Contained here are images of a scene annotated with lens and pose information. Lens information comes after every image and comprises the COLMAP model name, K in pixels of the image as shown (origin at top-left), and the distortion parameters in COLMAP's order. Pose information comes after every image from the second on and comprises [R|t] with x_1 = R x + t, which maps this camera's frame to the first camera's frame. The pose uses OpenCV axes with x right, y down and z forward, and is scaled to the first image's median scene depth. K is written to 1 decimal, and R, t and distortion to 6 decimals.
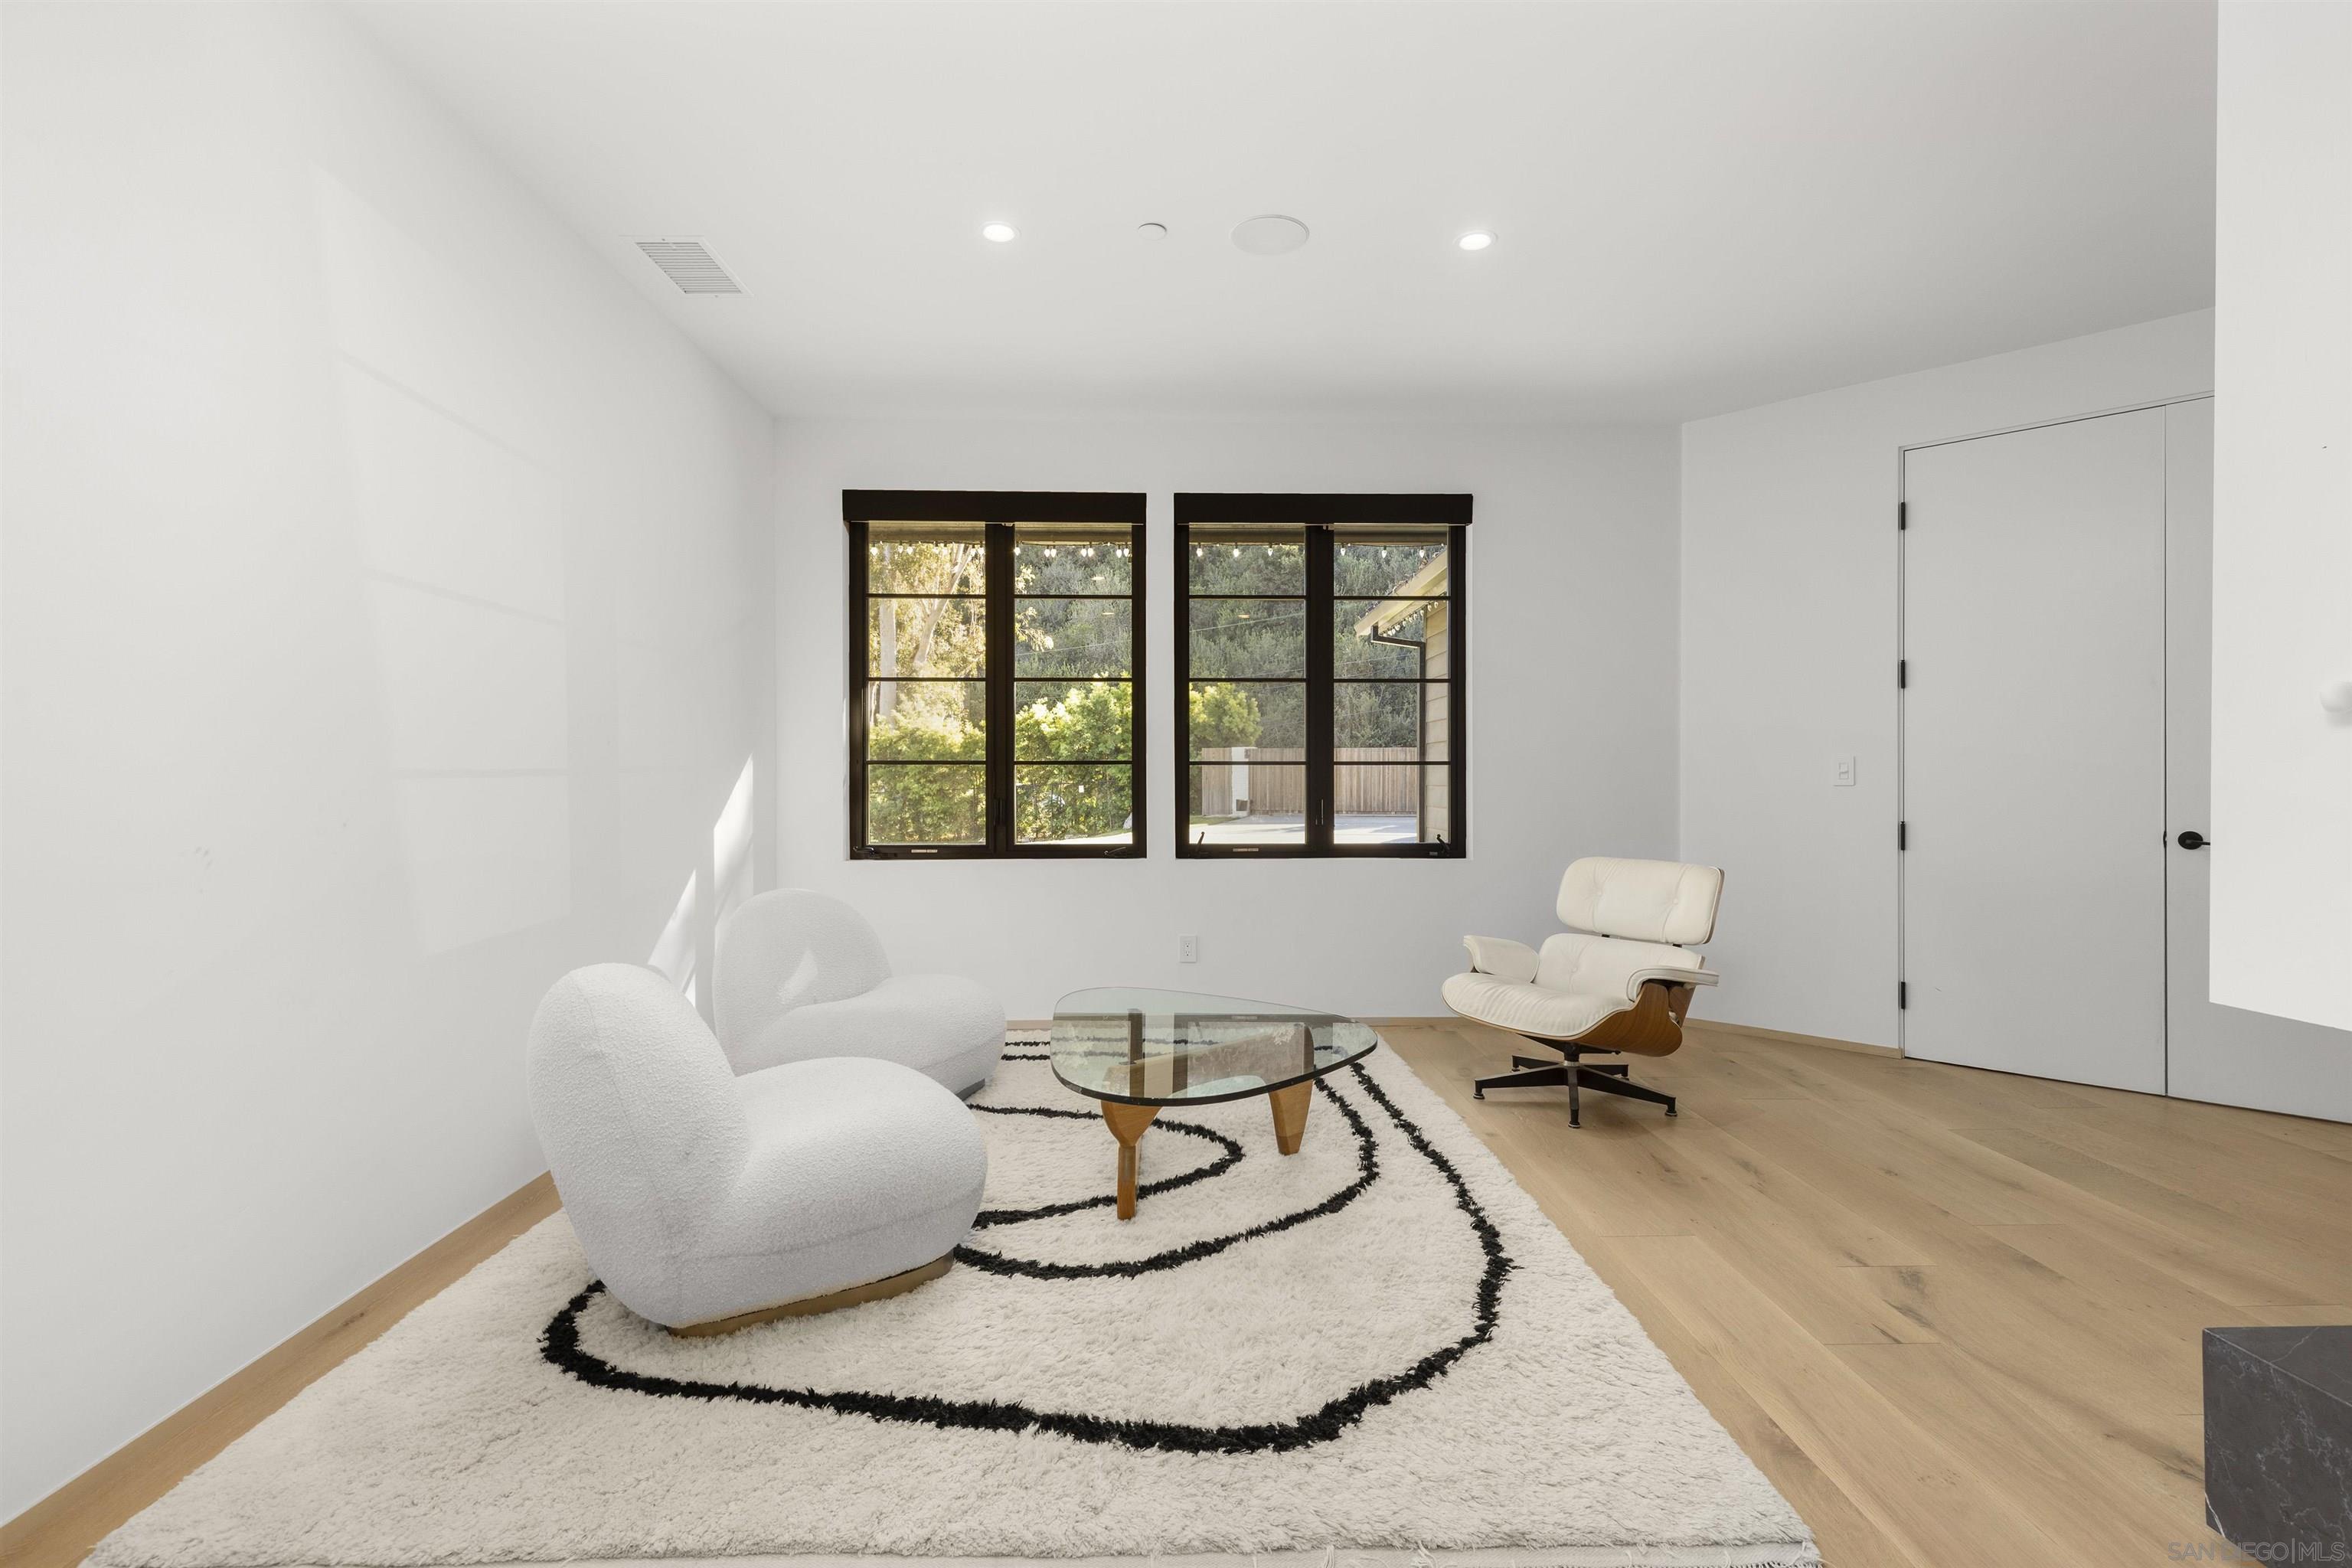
lens RADIAL K [[1080.4, 0, 1182.2], [0, 1080.4, 771.7], [0, 0, 1]] dist [0.008712, -0.000127]
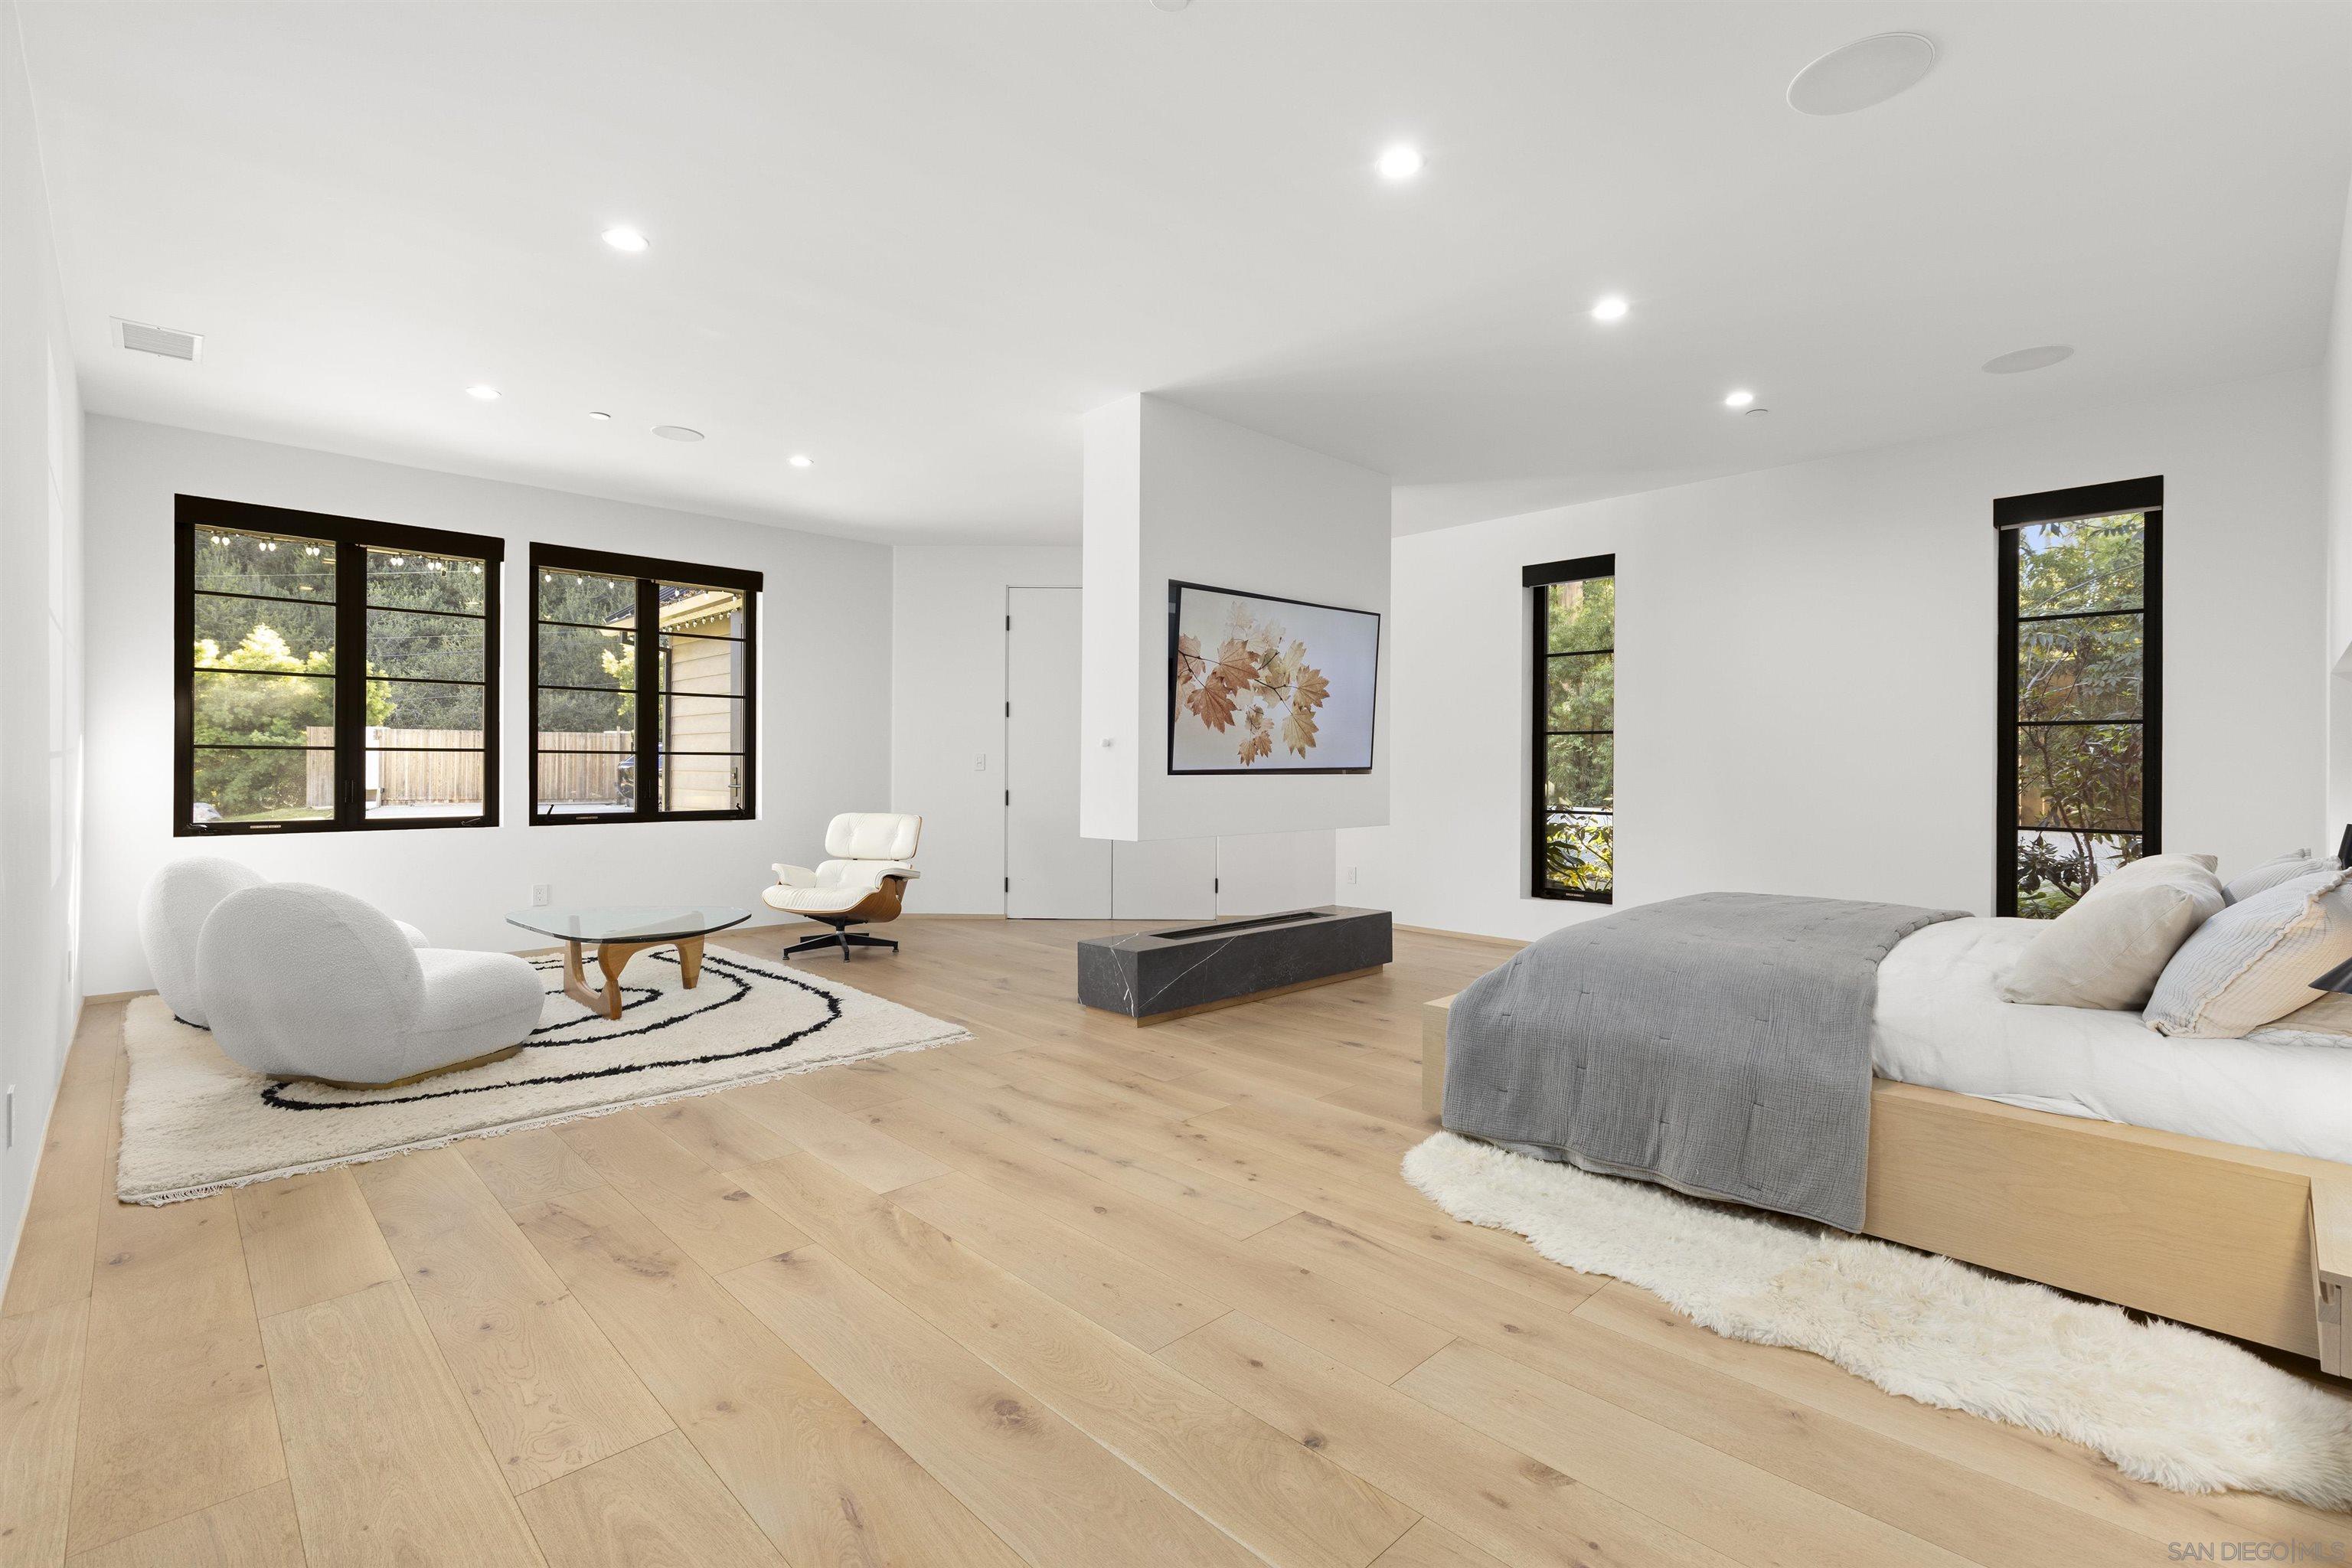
lens RADIAL K [[1080.4, 0, 1182.2], [0, 1080.4, 771.7], [0, 0, 1]] dist [0.008712, -0.000127]
pose [[0.741873, 0.000454, 0.670540, -0.335695], [-0.008410, 0.999927, 0.008627, -0.001709], [-0.670488, -0.012039, 0.741823, -0.544625]]
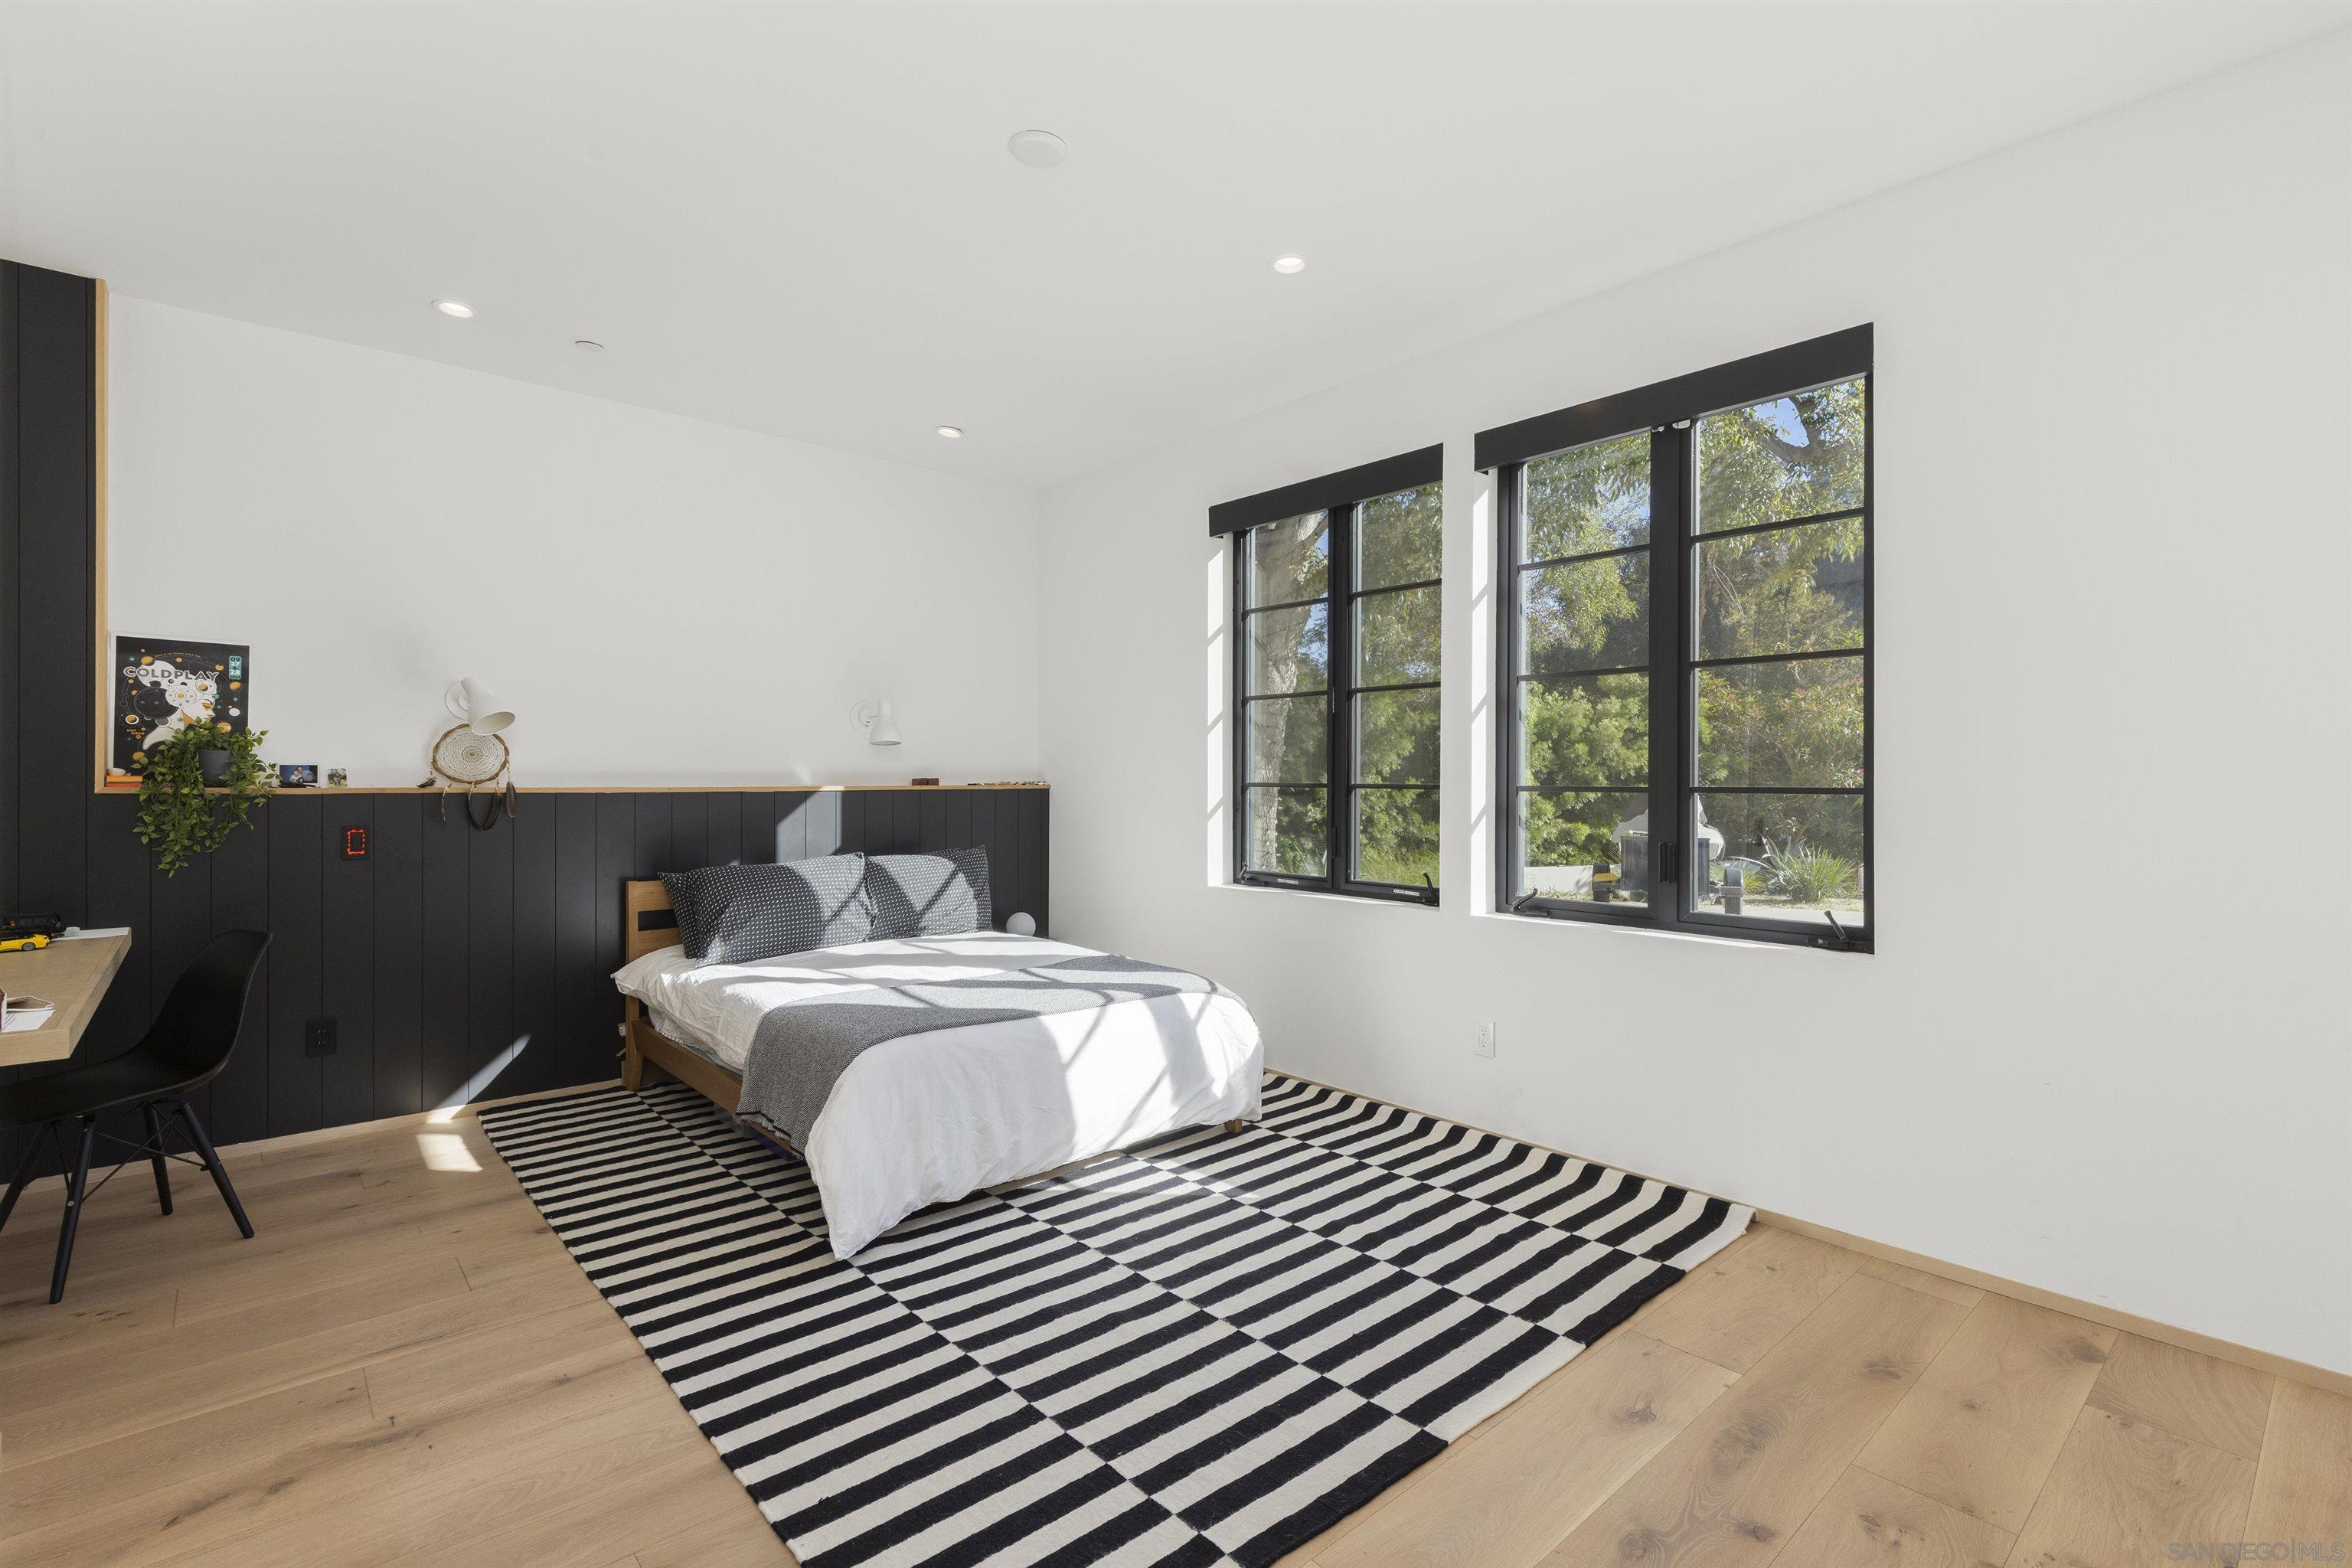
lens RADIAL K [[1080.4, 0, 1182.2], [0, 1080.4, 771.7], [0, 0, 1]] dist [0.008712, -0.000127]
pose [[0.649512, -0.011501, -0.760264, 0.496787], [0.008712, 0.999933, -0.007683, -0.016078], [0.760301, -0.001633, 0.649568, 0.388438]]
